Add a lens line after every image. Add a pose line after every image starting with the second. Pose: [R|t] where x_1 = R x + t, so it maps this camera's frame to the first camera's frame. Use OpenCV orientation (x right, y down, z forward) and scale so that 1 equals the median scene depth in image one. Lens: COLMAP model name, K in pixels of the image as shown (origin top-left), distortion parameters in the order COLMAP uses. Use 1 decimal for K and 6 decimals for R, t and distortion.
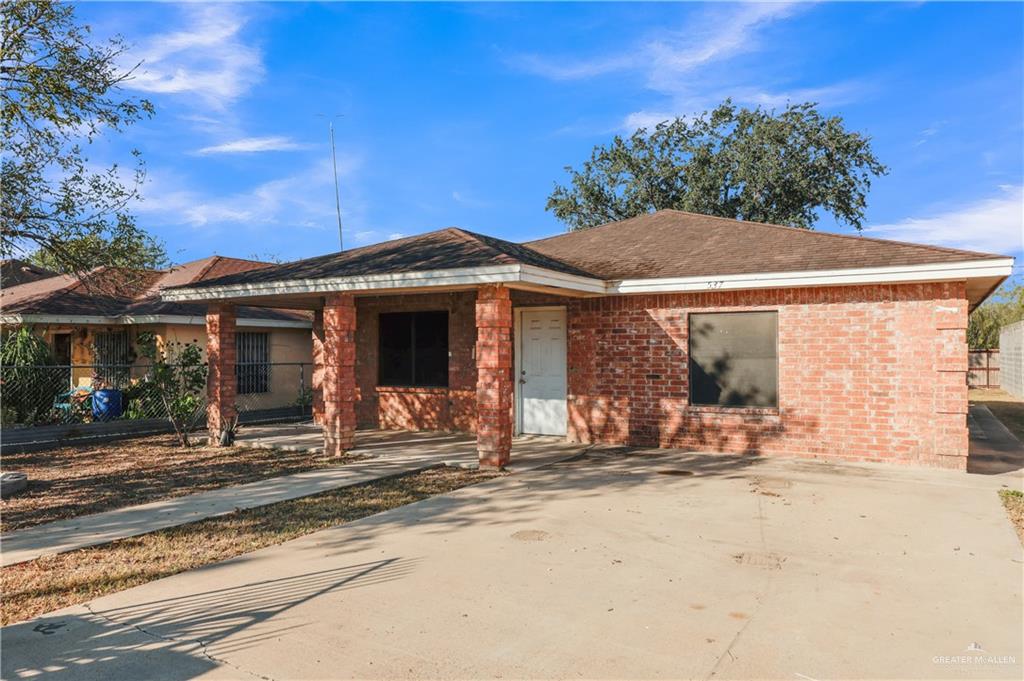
lens RADIAL K [[727.3, 0, 511.1], [0, 727.3, 340.7], [0, 0, 1]] dist [-0.005301, -0.001892]
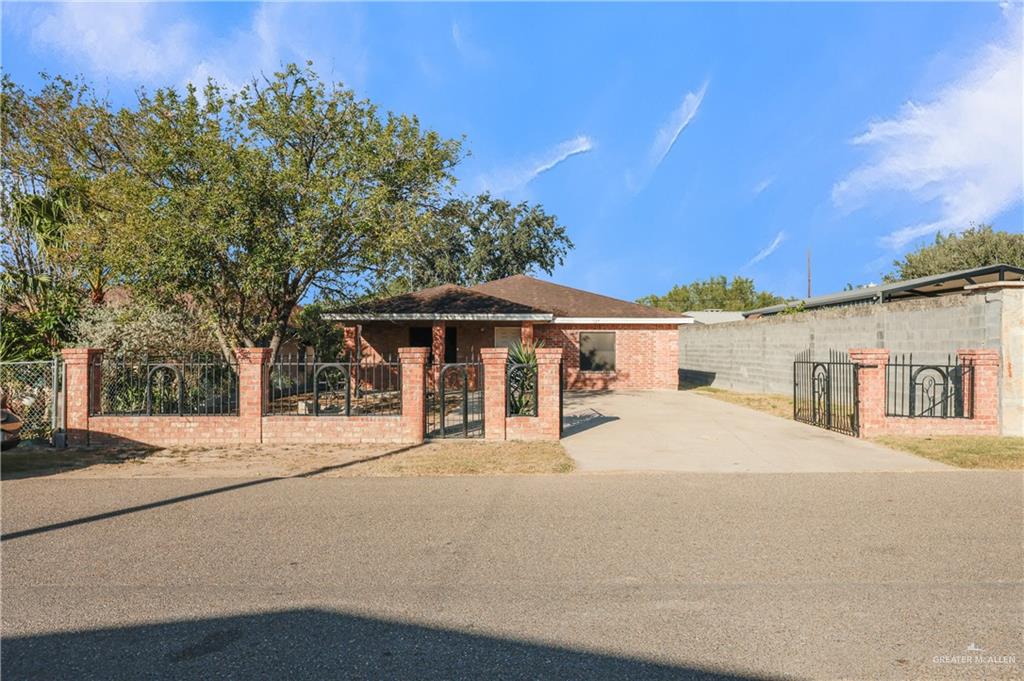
lens RADIAL K [[623.3, 0, 512.9], [0, 623.3, 343.1], [0, 0, 1]] dist [0.004107, 0.000079]
pose [[0.872251, 0.007370, 0.489004, -0.988314], [-0.010824, 0.999932, 0.004237, -0.007646], [-0.488940, -0.008989, 0.872271, -0.715325]]
